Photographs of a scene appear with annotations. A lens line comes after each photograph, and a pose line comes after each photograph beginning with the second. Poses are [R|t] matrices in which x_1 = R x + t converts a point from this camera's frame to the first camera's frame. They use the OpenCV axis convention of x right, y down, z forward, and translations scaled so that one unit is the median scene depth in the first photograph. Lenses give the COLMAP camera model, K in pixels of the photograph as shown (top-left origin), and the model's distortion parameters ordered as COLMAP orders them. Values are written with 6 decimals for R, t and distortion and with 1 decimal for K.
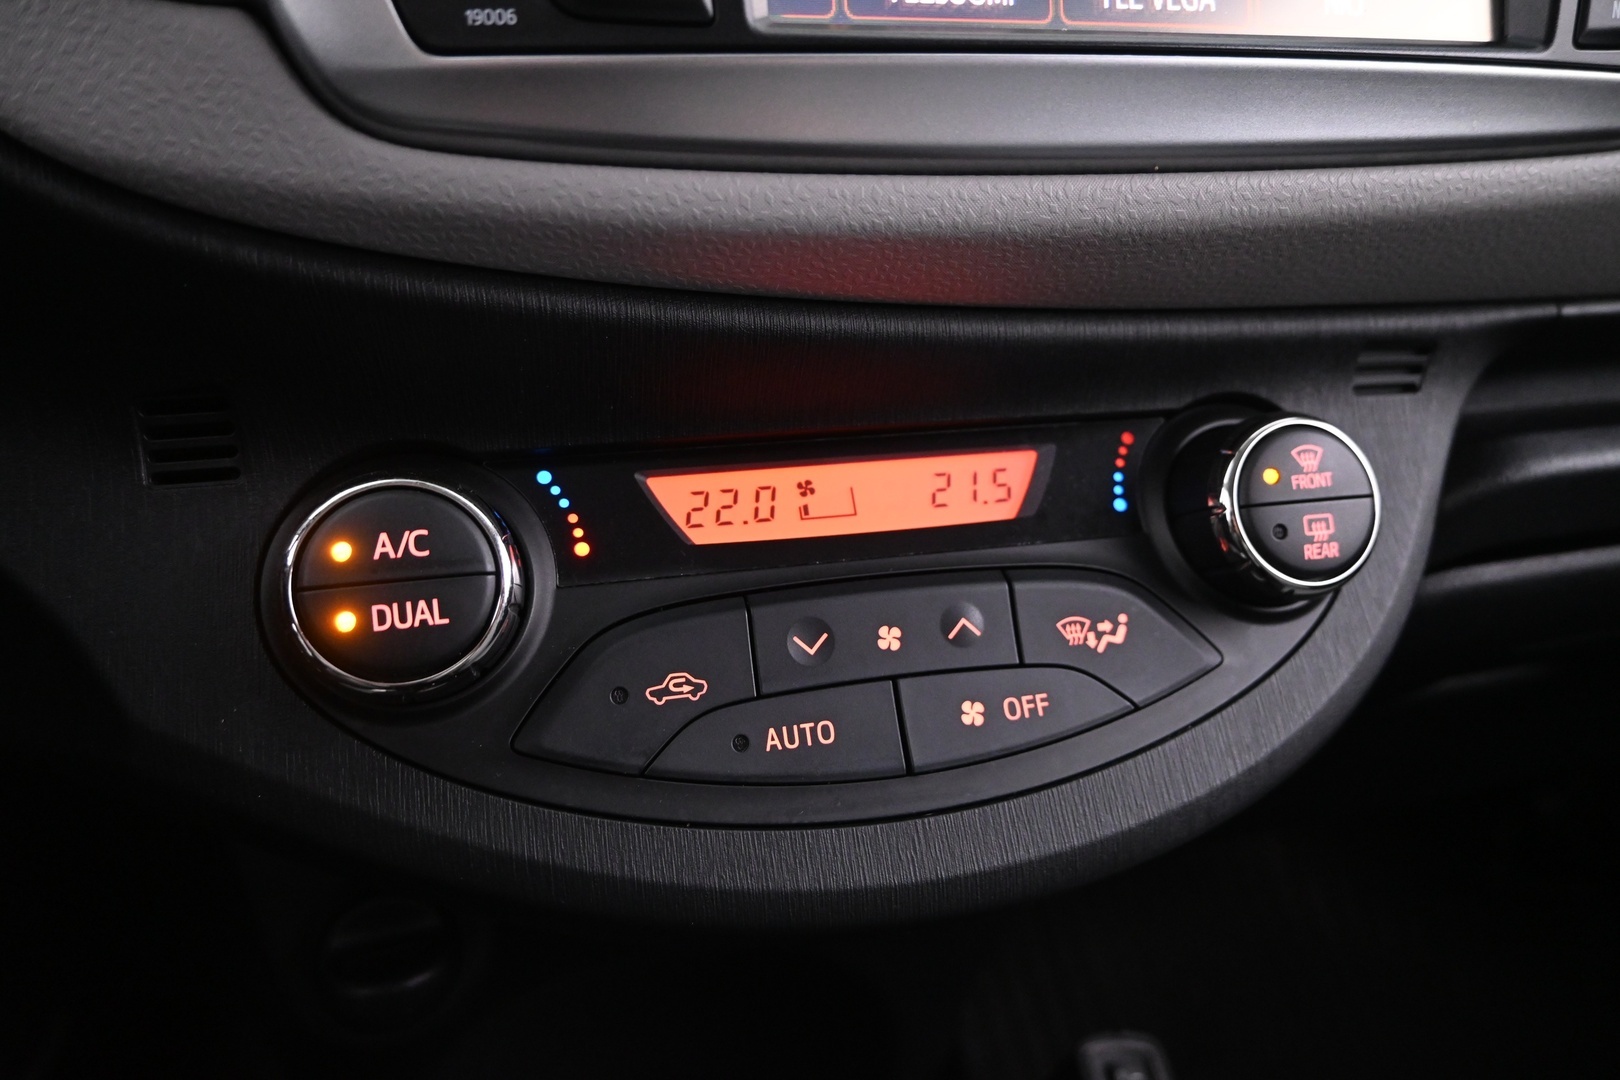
lens RADIAL K [[1108.4, 0, 808.4], [0, 1108.4, 540.7], [0, 0, 1]] dist [-0.004902, 0.008957]
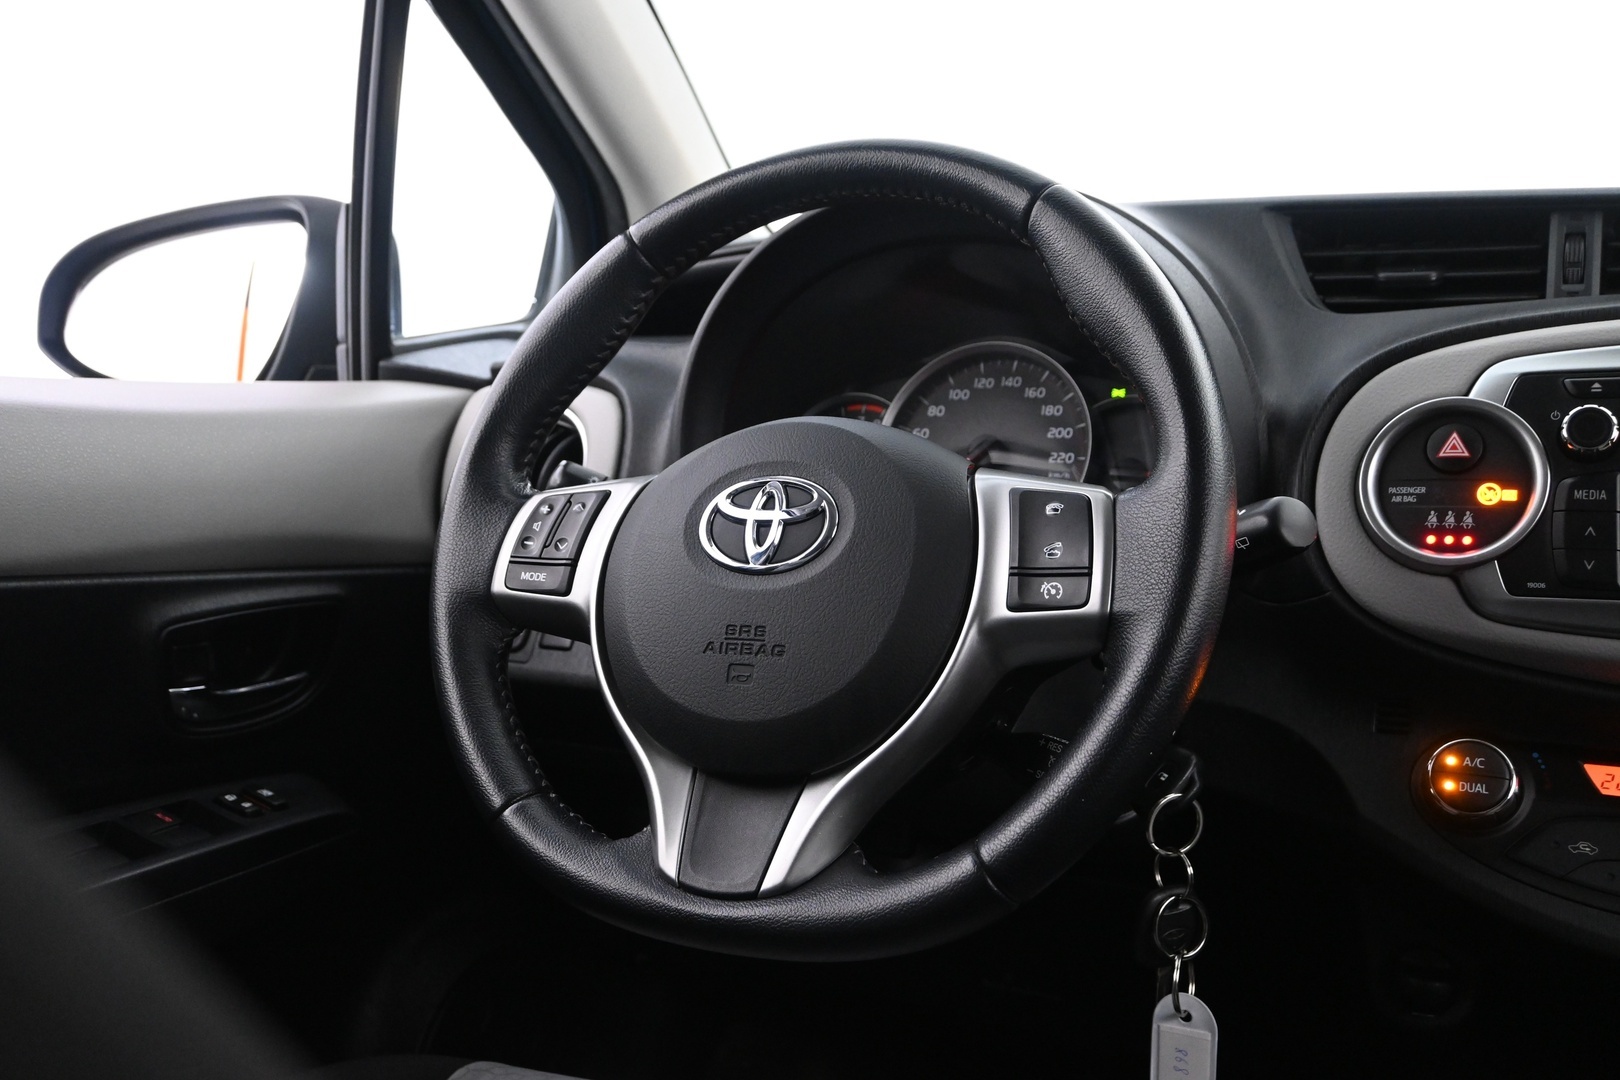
lens RADIAL K [[1491.7, 0, 815.8], [0, 1491.7, 533.9], [0, 0, 1]] dist [-0.001310, 0.000000]
pose [[0.756827, 0.040786, -0.652341, 0.619807], [-0.248849, 0.940866, -0.229882, 0.579284], [0.604389, 0.336315, 0.722223, -2.250532]]
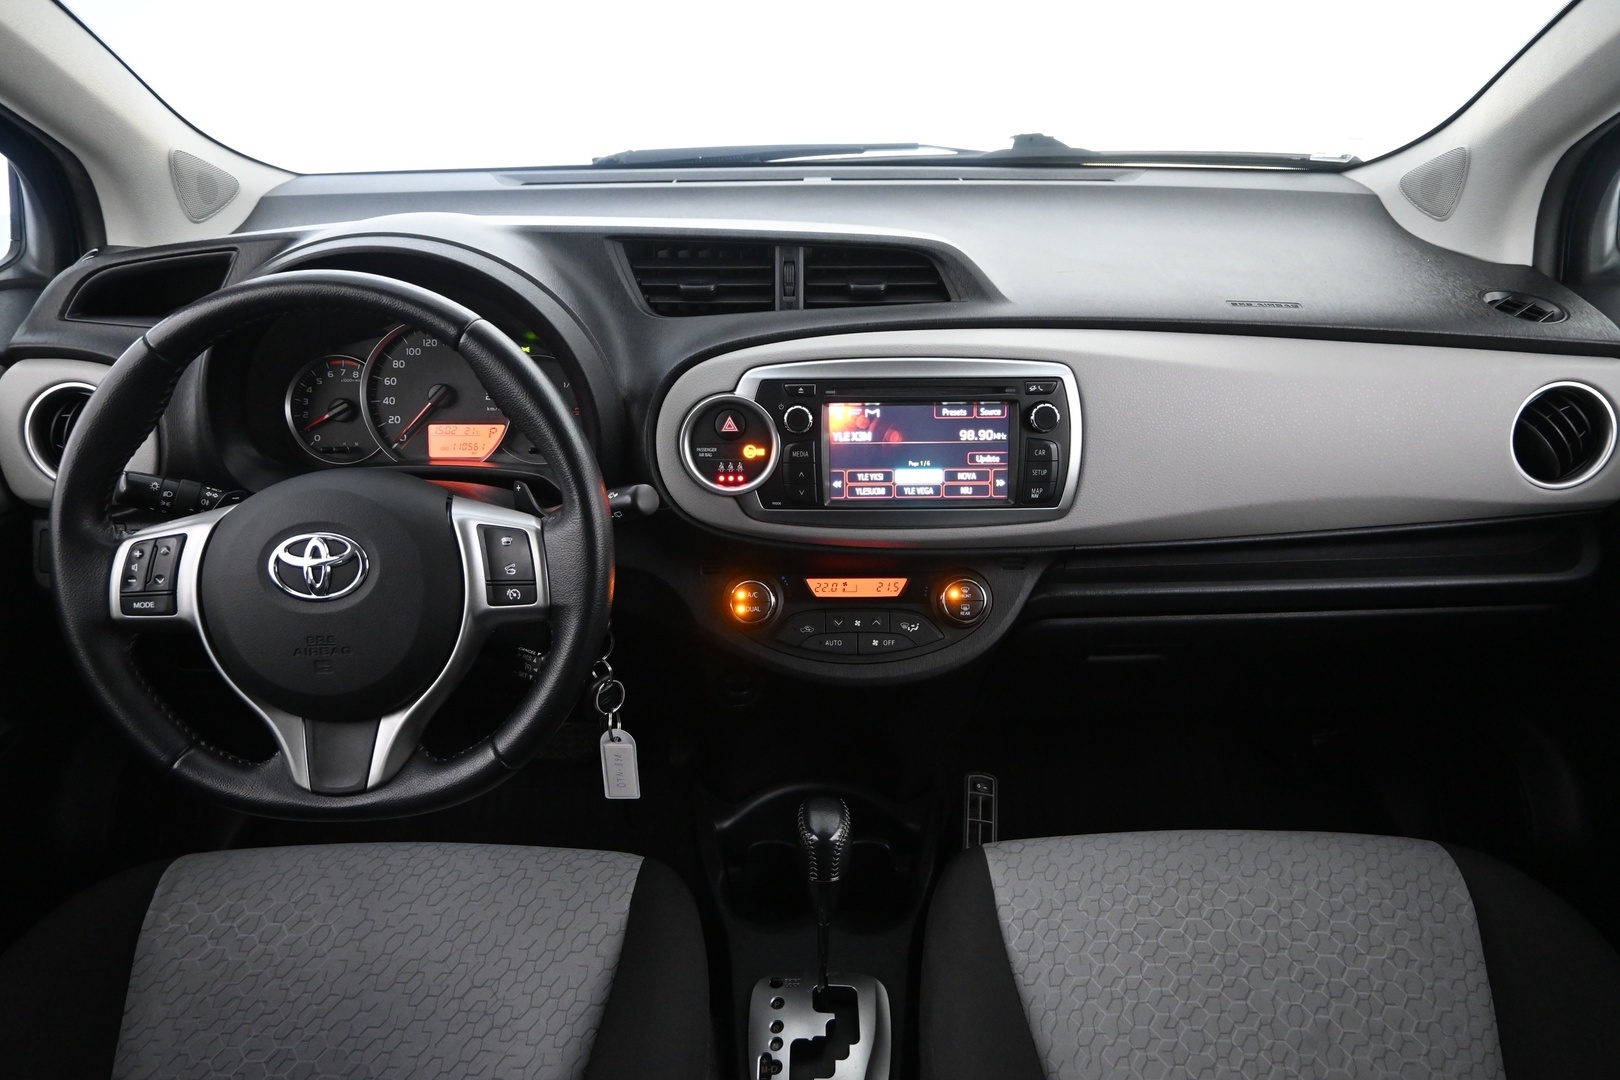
lens RADIAL K [[1108.4, 0, 812.6], [0, 1108.4, 534.1], [0, 0, 1]] dist [-0.004902, 0.008957]
pose [[0.965934, 0.089847, -0.242690, 0.878194], [-0.076823, 0.995076, 0.062625, -0.489468], [0.247122, -0.041848, 0.968080, -3.052249]]
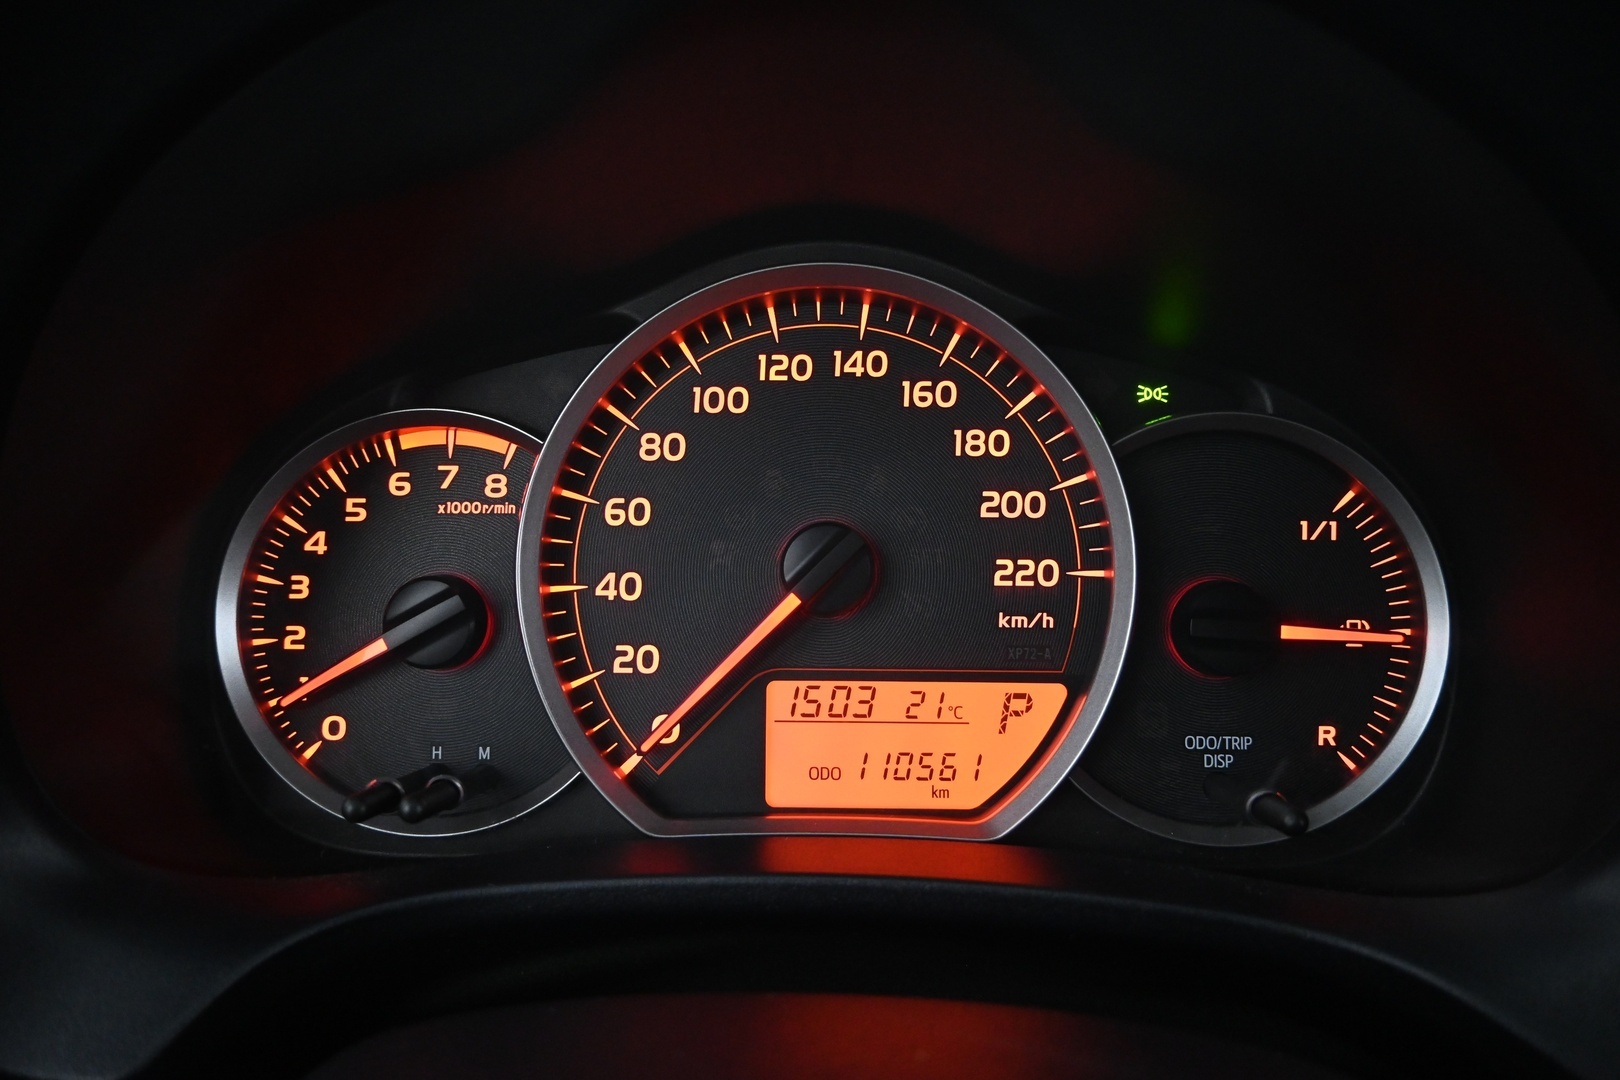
lens RADIAL K [[1108.4, 0, 799.9], [0, 1108.4, 528.1], [0, 0, 1]] dist [-0.004902, 0.008957]
pose [[0.963575, 0.062426, -0.260051, -1.369457], [-0.083952, 0.993829, -0.072500, -0.603583], [0.253921, 0.091691, 0.962869, -0.267439]]
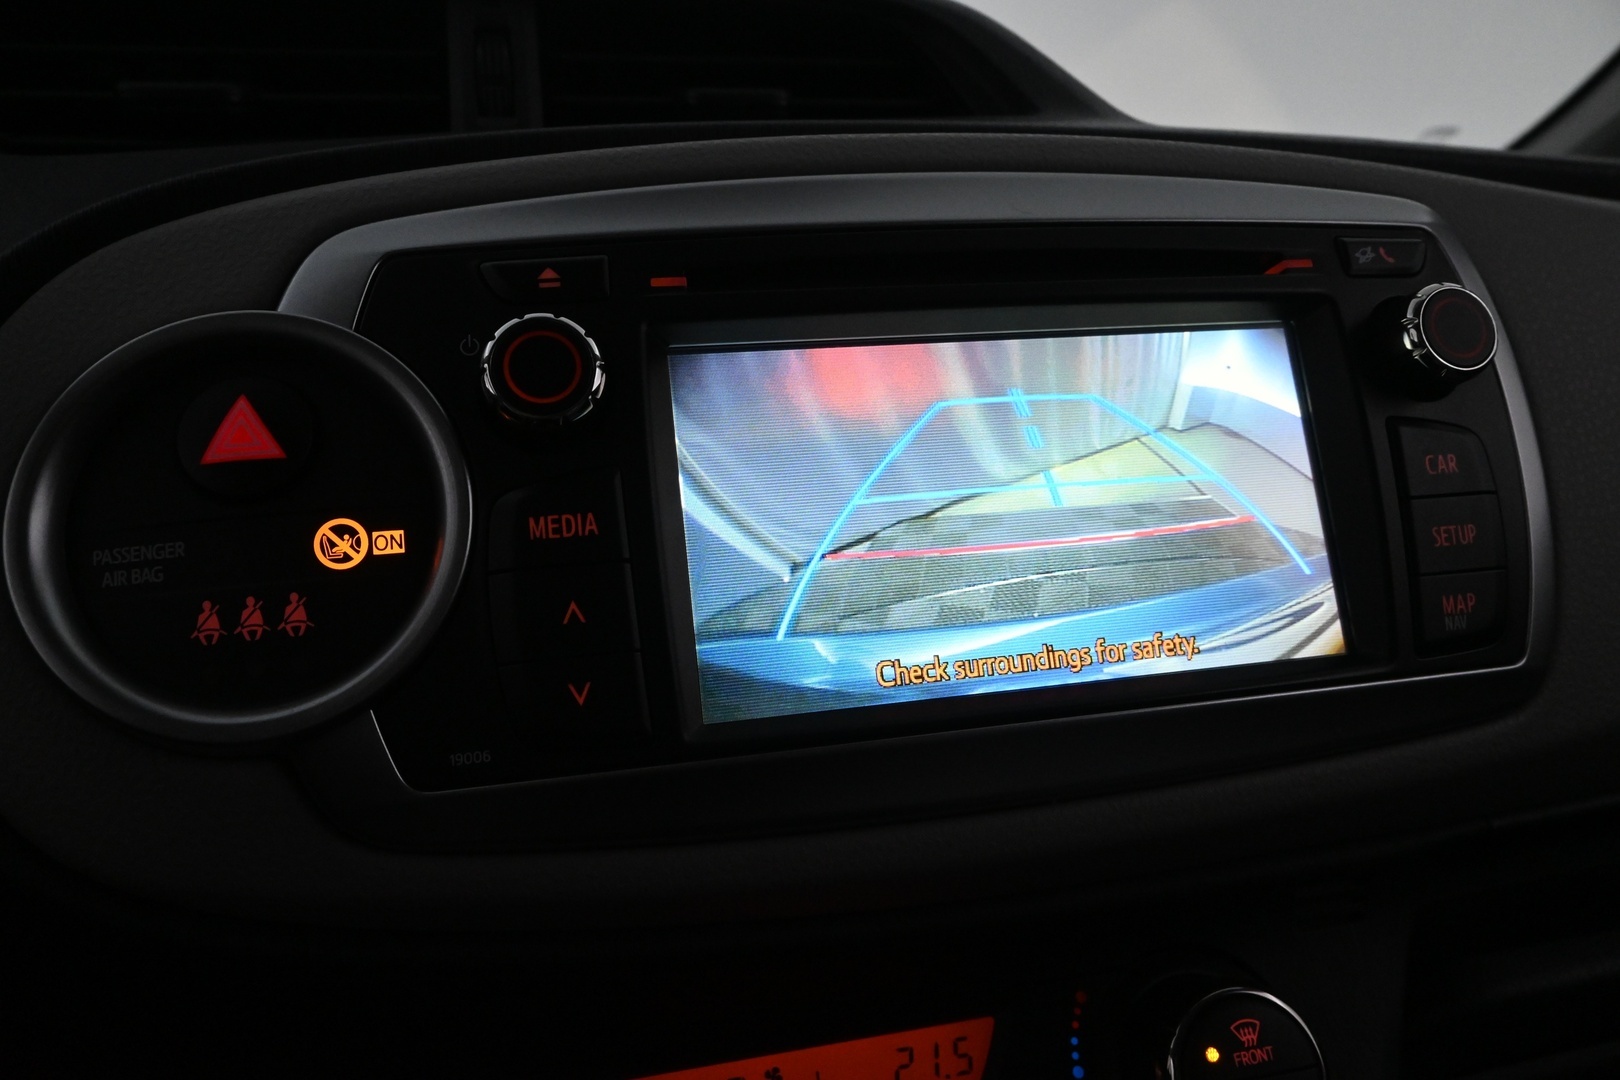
lens RADIAL K [[1108.4, 0, 810.3], [0, 1108.4, 542.4], [0, 0, 1]] dist [-0.004902, 0.008957]
pose [[0.997225, -0.060699, -0.043107, 0.111804], [0.046749, 0.961175, -0.271952, -0.254103], [0.057941, 0.269182, 0.961345, -0.156963]]
